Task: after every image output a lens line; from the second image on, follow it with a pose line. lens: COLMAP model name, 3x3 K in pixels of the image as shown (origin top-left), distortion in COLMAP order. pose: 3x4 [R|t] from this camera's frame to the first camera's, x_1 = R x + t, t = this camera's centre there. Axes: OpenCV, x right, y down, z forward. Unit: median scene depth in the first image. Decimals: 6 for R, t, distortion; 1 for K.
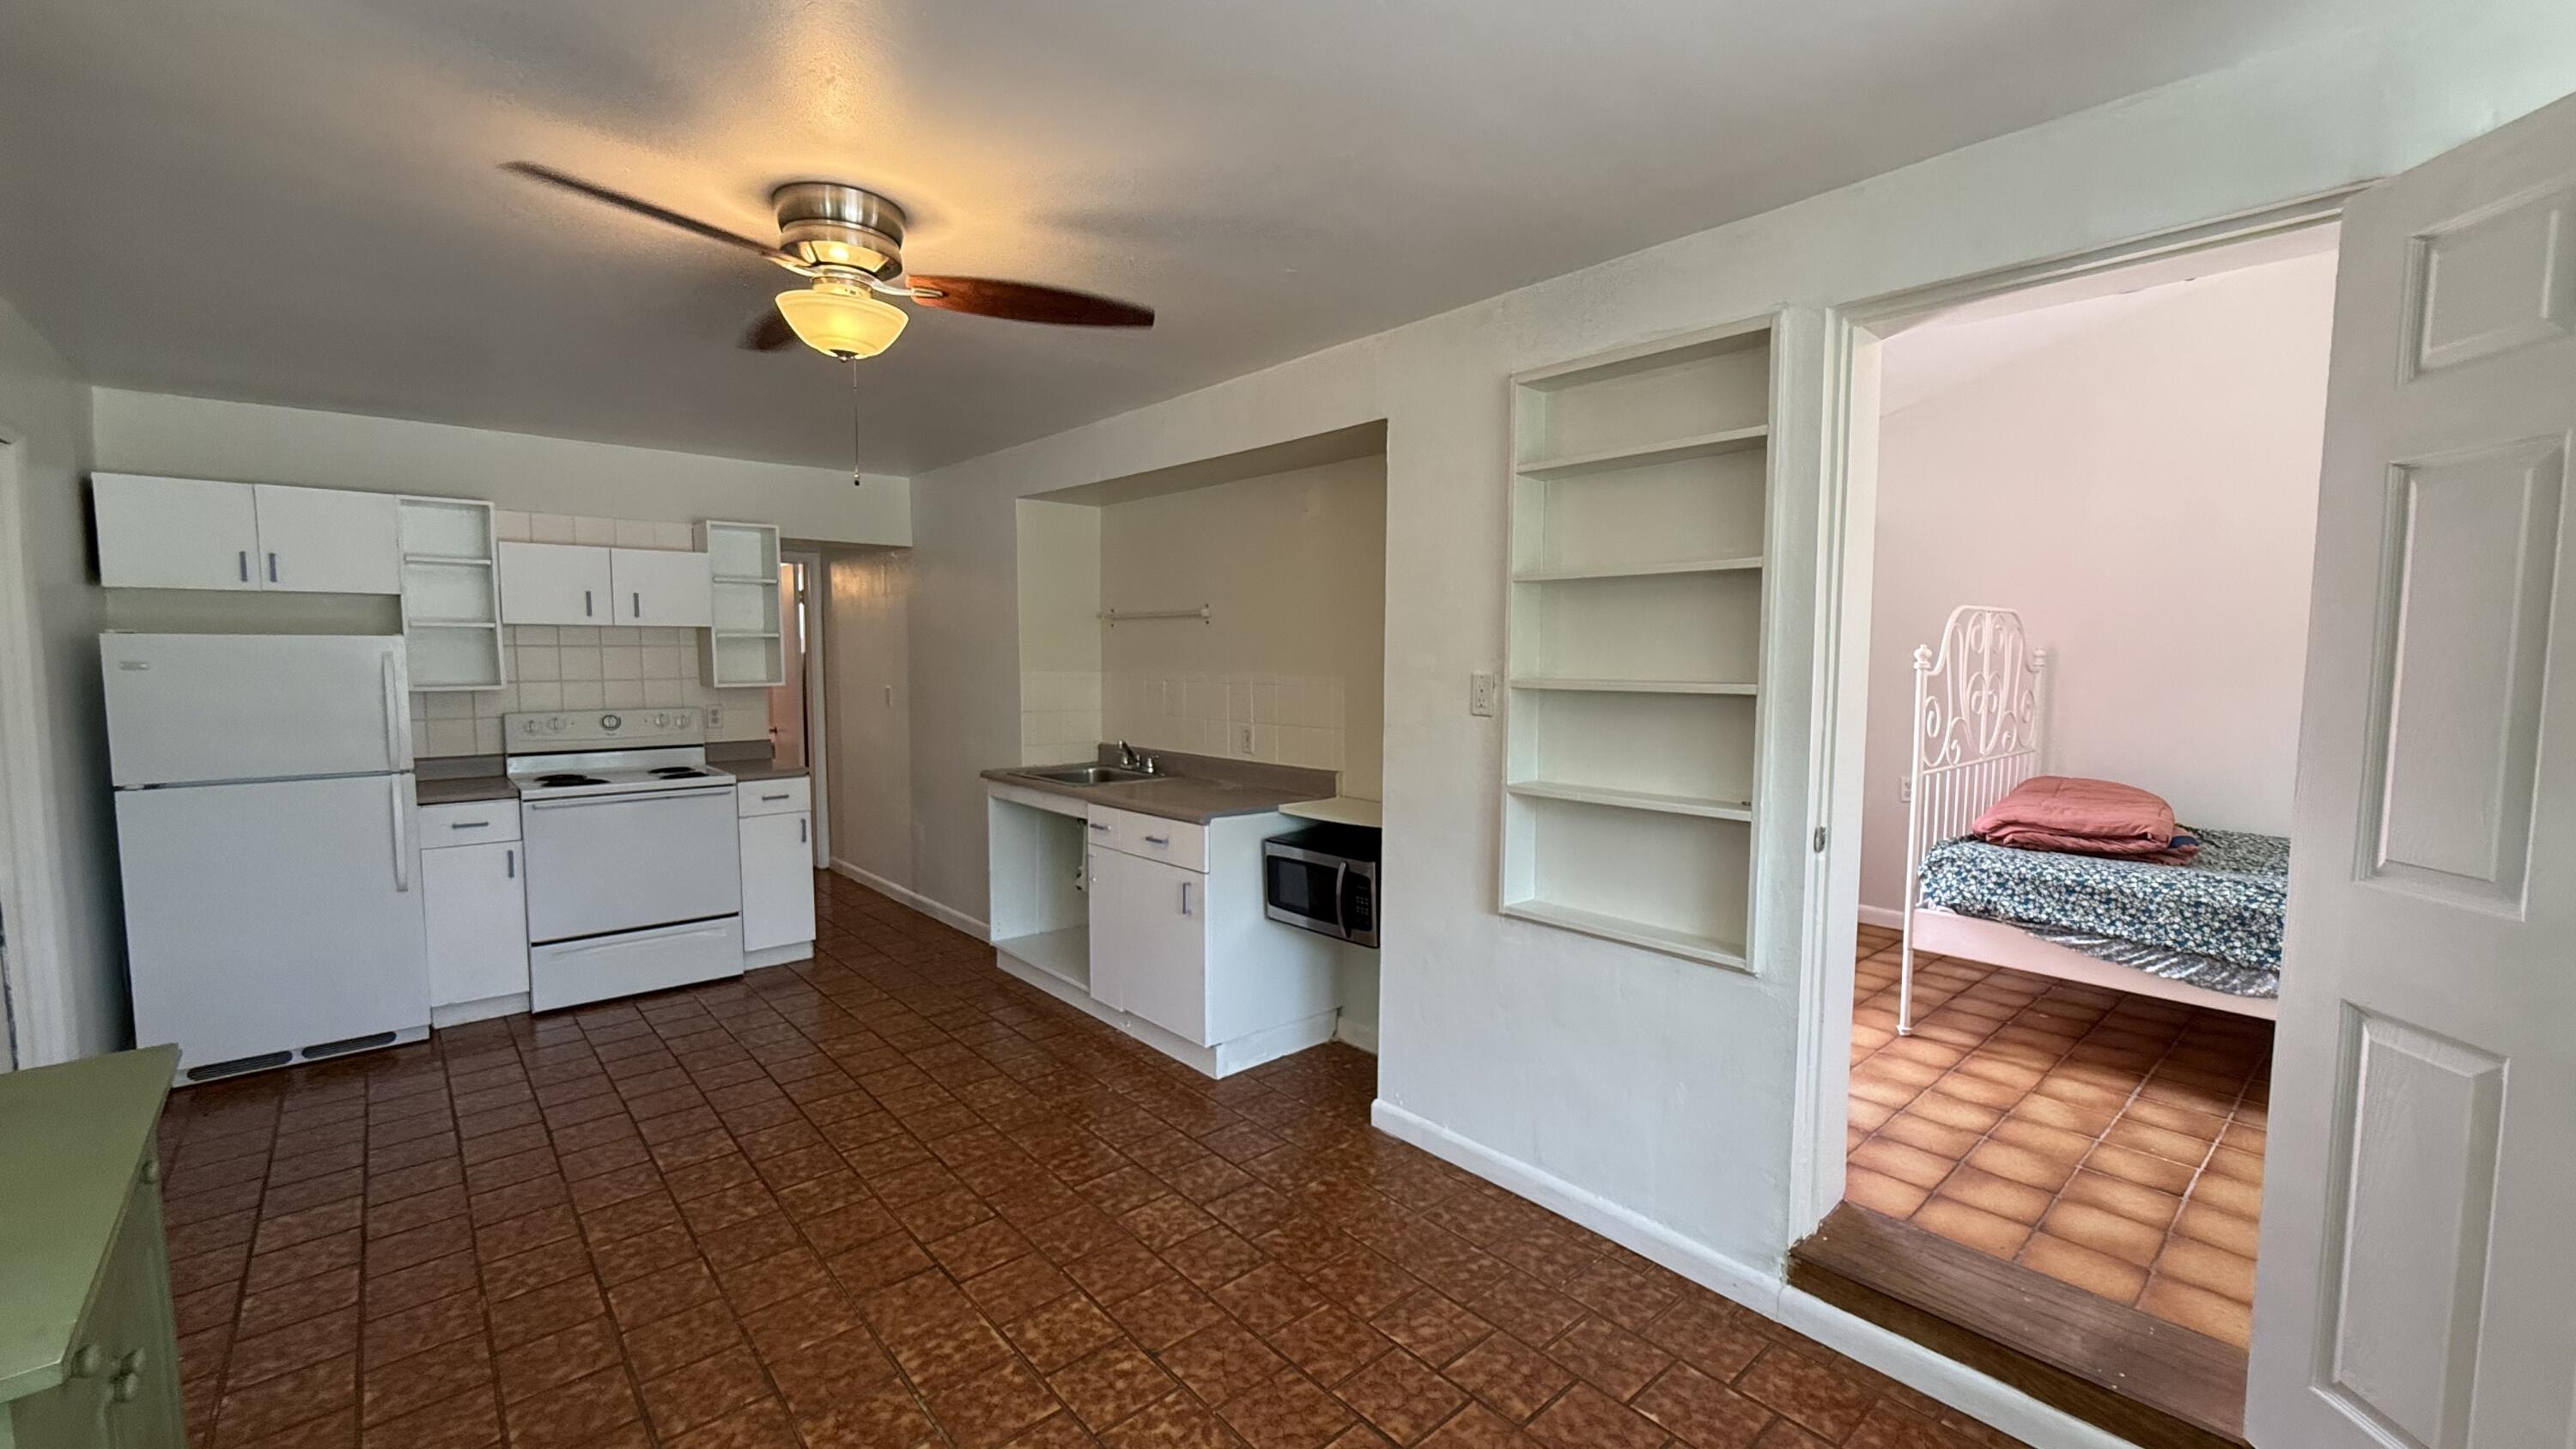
lens RADIAL K [[1028.9, 0, 1291.2], [0, 1028.9, 732.0], [0, 0, 1]] dist [0.000757, 0.000109]
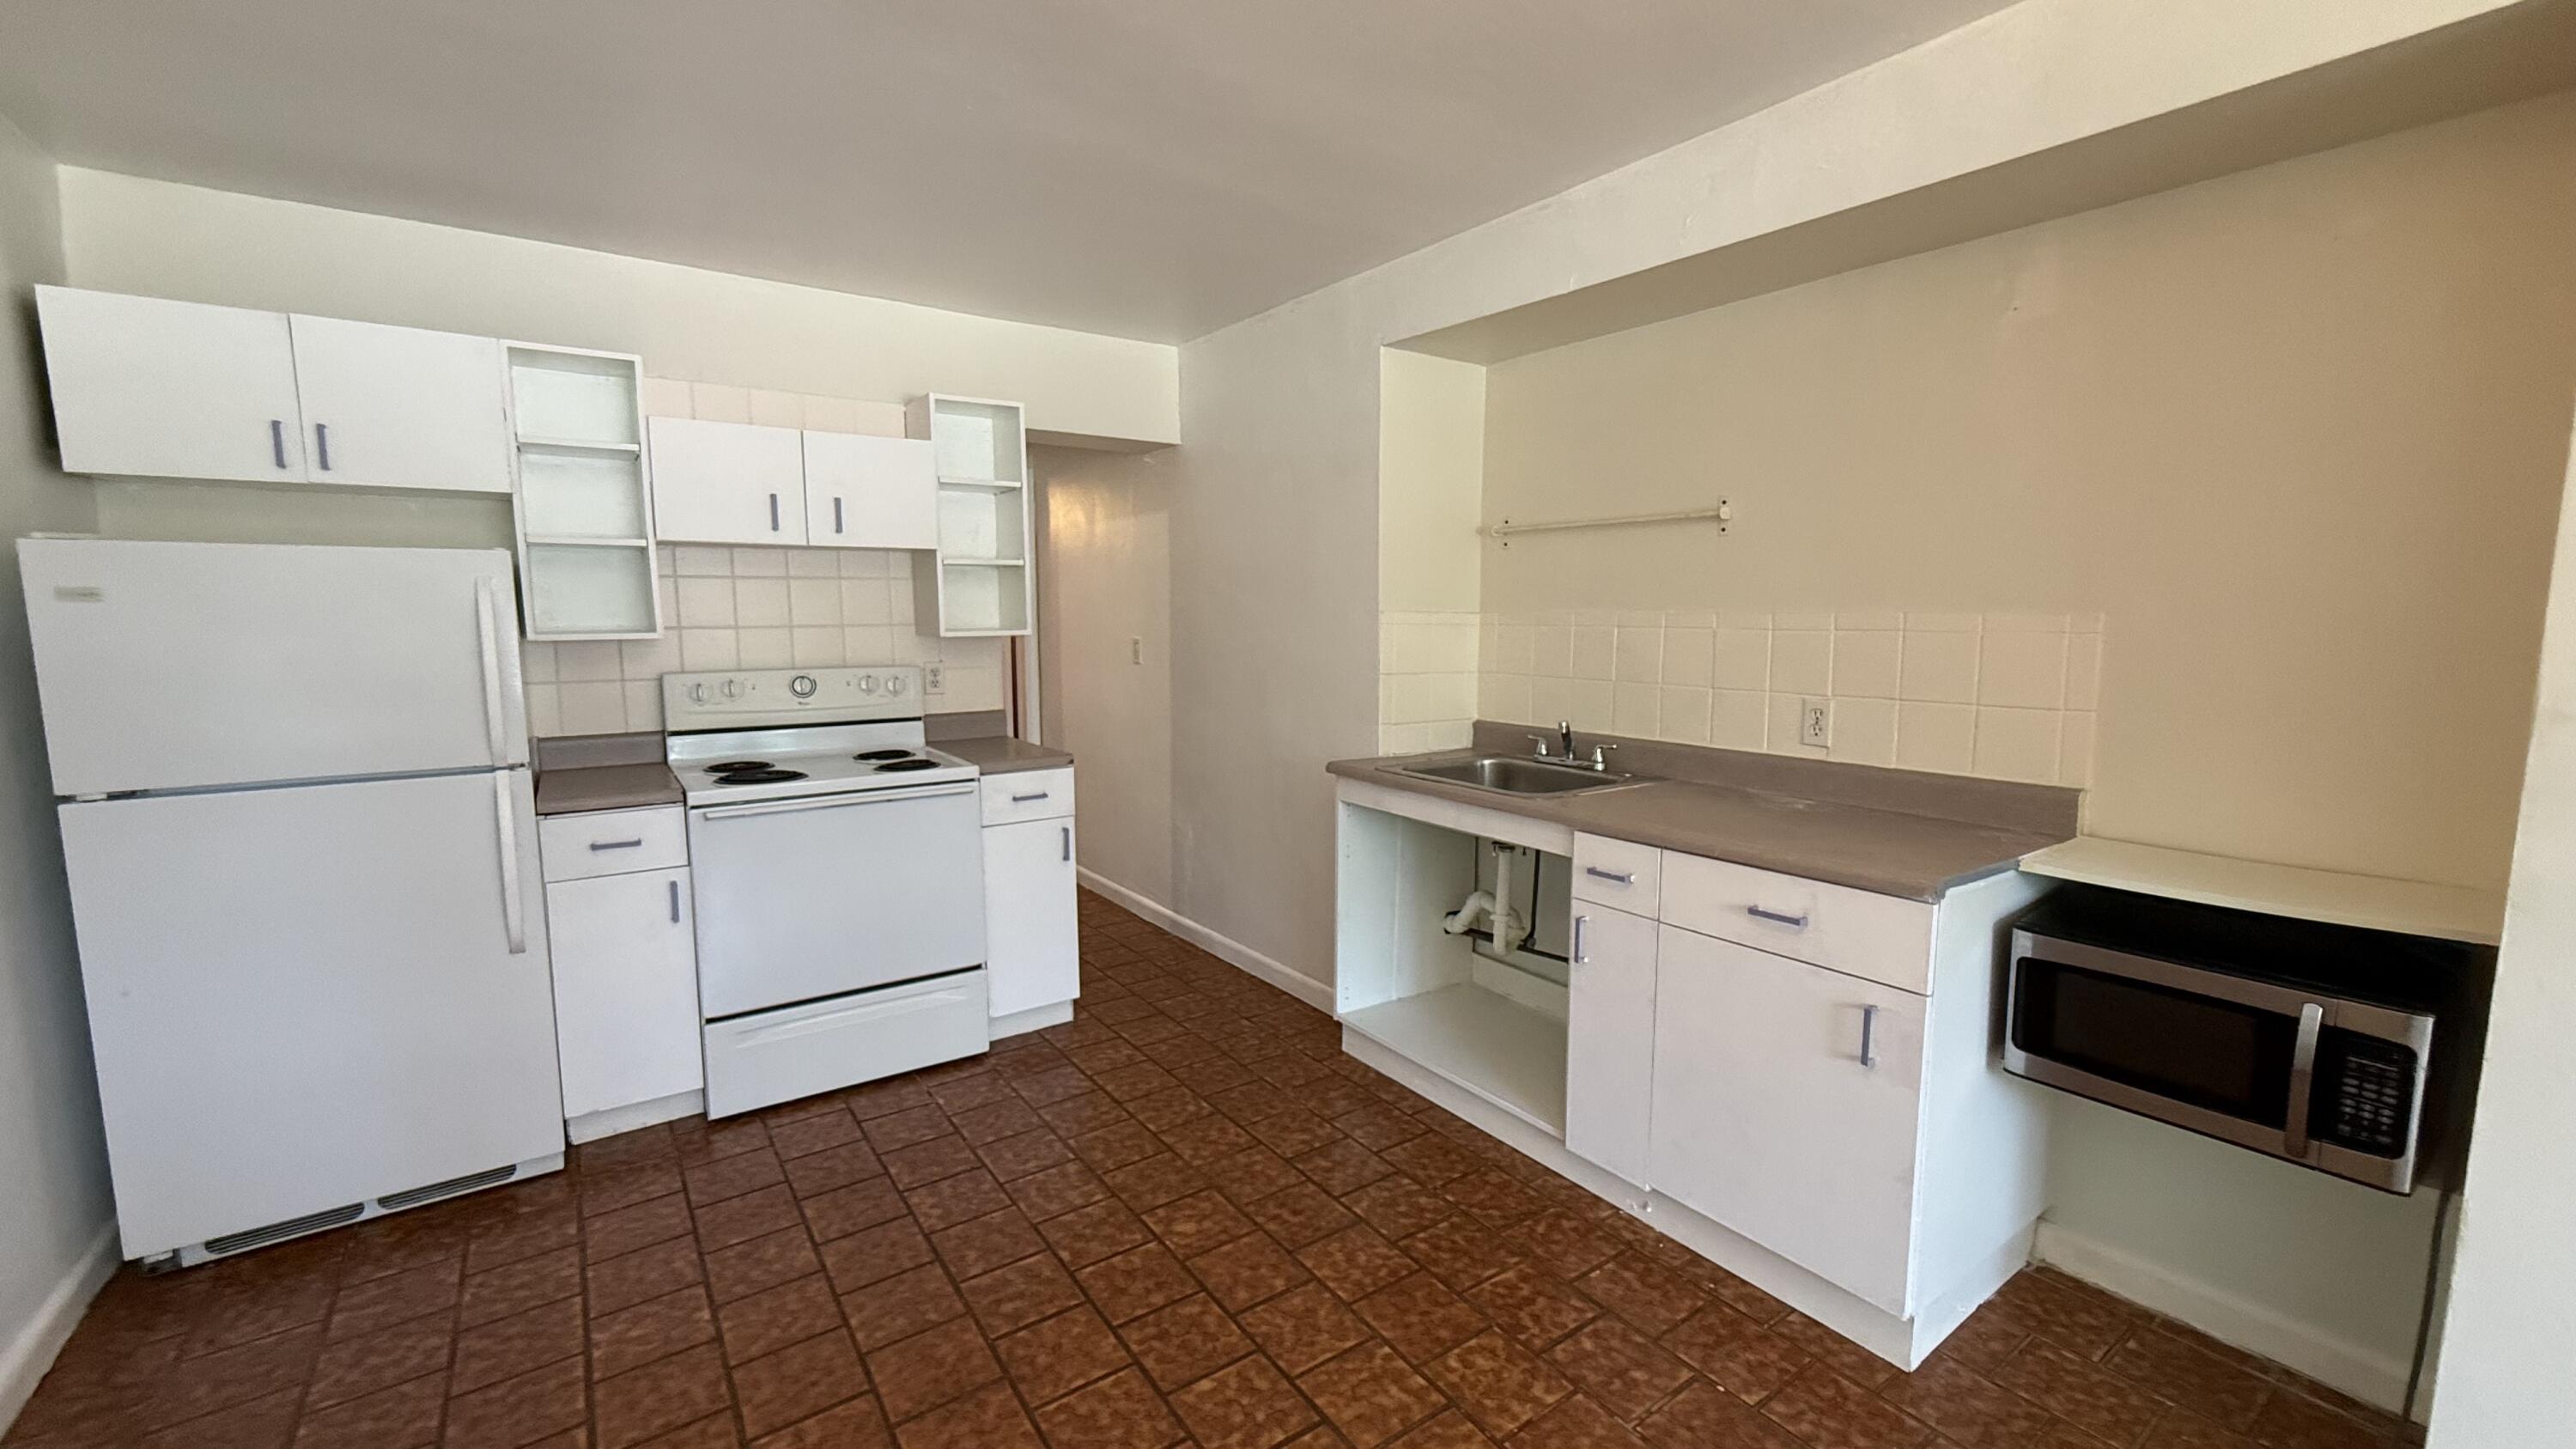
lens RADIAL K [[1028.9, 0, 1291.2], [0, 1028.9, 732.0], [0, 0, 1]] dist [0.000757, 0.000109]
pose [[0.993680, 0.010860, -0.111725, -0.306603], [-0.006195, 0.999098, 0.042020, -0.012077], [0.112080, -0.041063, 0.992850, 0.412691]]
